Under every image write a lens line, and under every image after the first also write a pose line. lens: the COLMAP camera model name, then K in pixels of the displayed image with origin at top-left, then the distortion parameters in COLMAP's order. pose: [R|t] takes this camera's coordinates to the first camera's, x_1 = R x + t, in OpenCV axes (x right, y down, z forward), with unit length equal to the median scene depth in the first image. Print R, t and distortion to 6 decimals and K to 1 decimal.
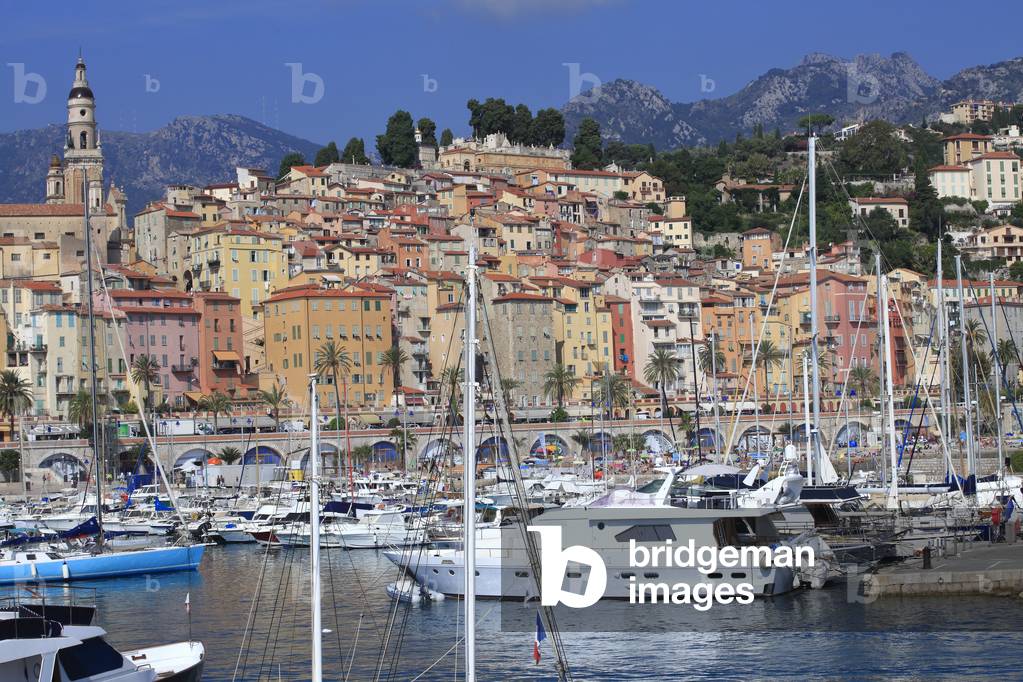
lens RADIAL K [[3783.8, 0, 511.5], [0, 3783.8, 341.0], [0, 0, 1]] dist [1.135763, 0.517360]
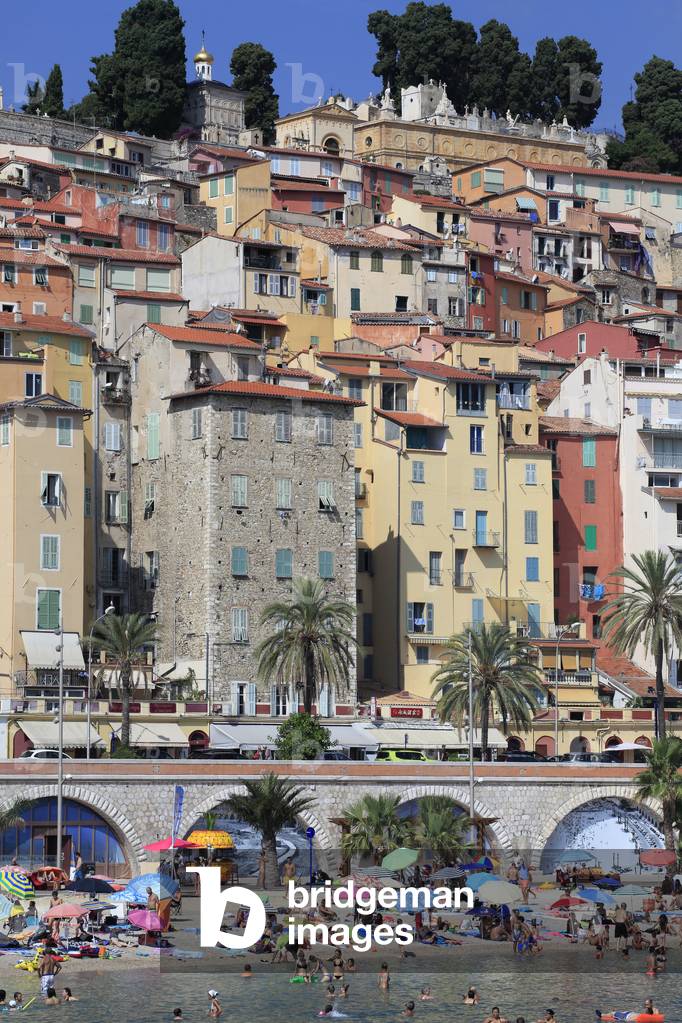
lens RADIAL K [[3783.8, 0, 341.0], [0, 3783.8, 511.5], [0, 0, 1]] dist [1.135763, 0.517360]
pose [[0.984591, 0.021857, -0.173501, 0.066292], [-0.031720, 0.998022, -0.054278, 0.016474], [0.171972, 0.058945, 0.983337, 0.635839]]
